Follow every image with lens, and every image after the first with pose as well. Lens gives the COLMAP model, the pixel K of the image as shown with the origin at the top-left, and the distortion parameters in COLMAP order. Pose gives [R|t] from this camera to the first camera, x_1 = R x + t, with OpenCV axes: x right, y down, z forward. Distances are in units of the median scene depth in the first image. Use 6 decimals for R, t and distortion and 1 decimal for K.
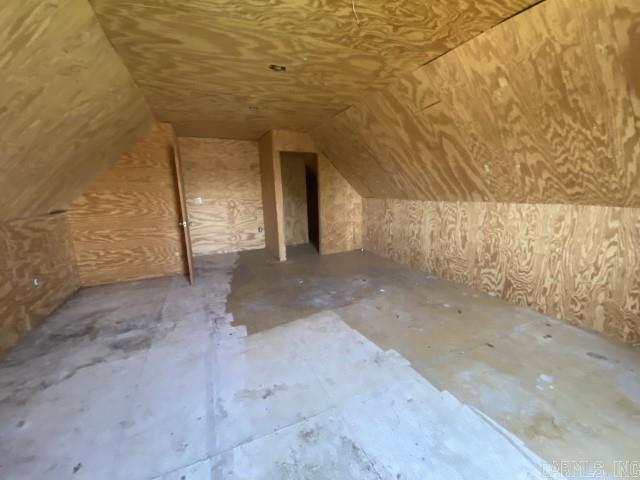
lens RADIAL K [[261.3, 0, 321.1], [0, 261.3, 237.6], [0, 0, 1]] dist [0.020356, -0.019831]
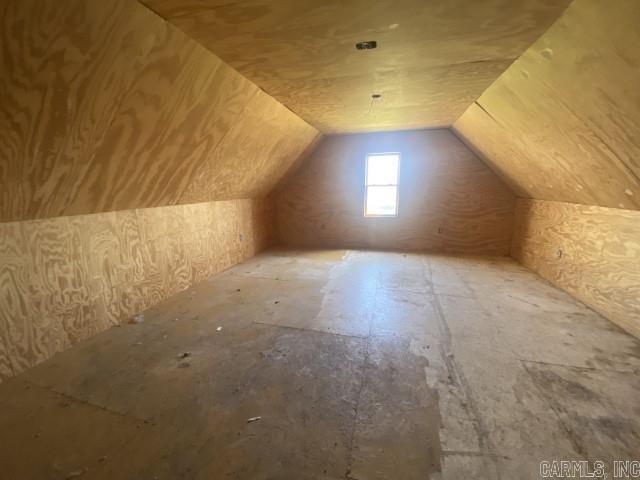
lens RADIAL K [[261.3, 0, 321.1], [0, 261.3, 237.6], [0, 0, 1]] dist [0.020356, -0.019831]
pose [[-0.768414, -0.093501, 0.633086, -0.466016], [0.143401, 0.938955, 0.312729, -0.247810], [-0.623680, 0.331090, -0.708098, 1.358384]]
